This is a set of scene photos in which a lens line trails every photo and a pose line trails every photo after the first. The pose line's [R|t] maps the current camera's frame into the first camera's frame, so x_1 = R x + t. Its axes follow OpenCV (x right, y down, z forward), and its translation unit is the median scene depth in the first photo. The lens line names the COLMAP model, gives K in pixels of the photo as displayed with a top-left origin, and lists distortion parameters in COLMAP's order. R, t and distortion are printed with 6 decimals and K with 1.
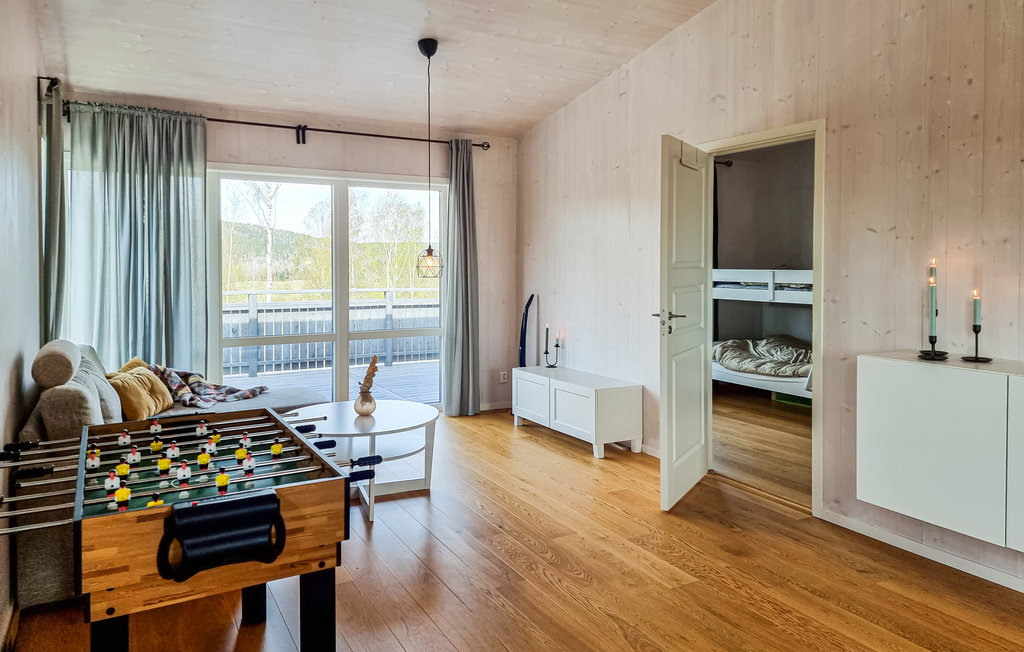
lens RADIAL K [[725.2, 0, 512.7], [0, 725.2, 250.8], [0, 0, 1]] dist [0.043053, -0.003106]
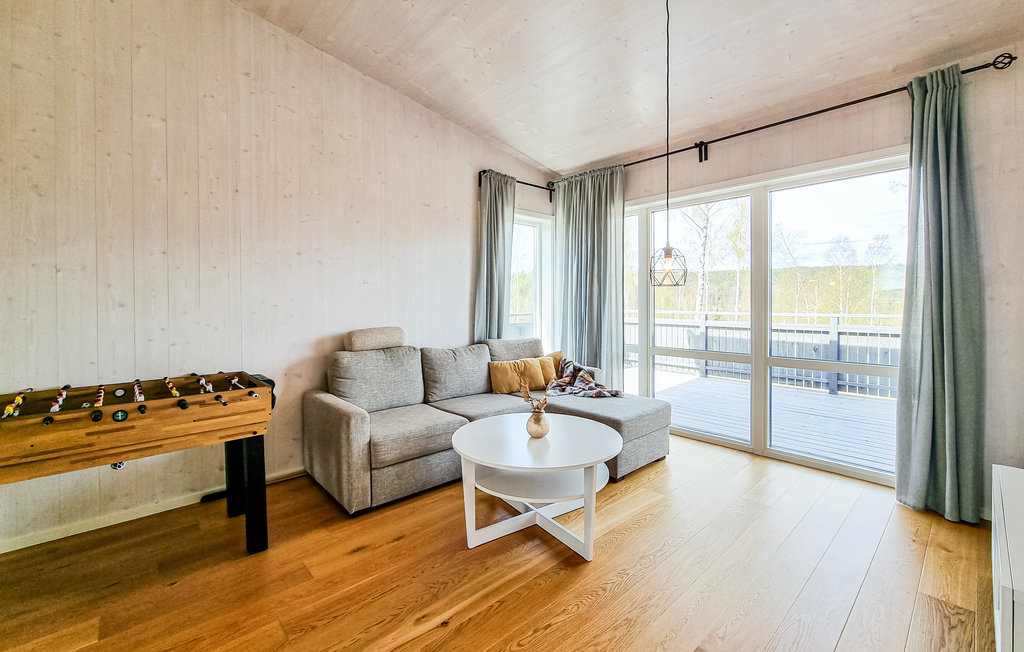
lens RADIAL K [[426.4, 0, 511.8], [0, 426.4, 304.2], [0, 0, 1]] dist [0.018069, -0.010542]
pose [[0.242505, 0.002221, -0.970148, 0.203709], [0.022684, 0.999711, 0.007959, 0.036024], [0.969885, -0.023937, 0.242385, 0.569520]]
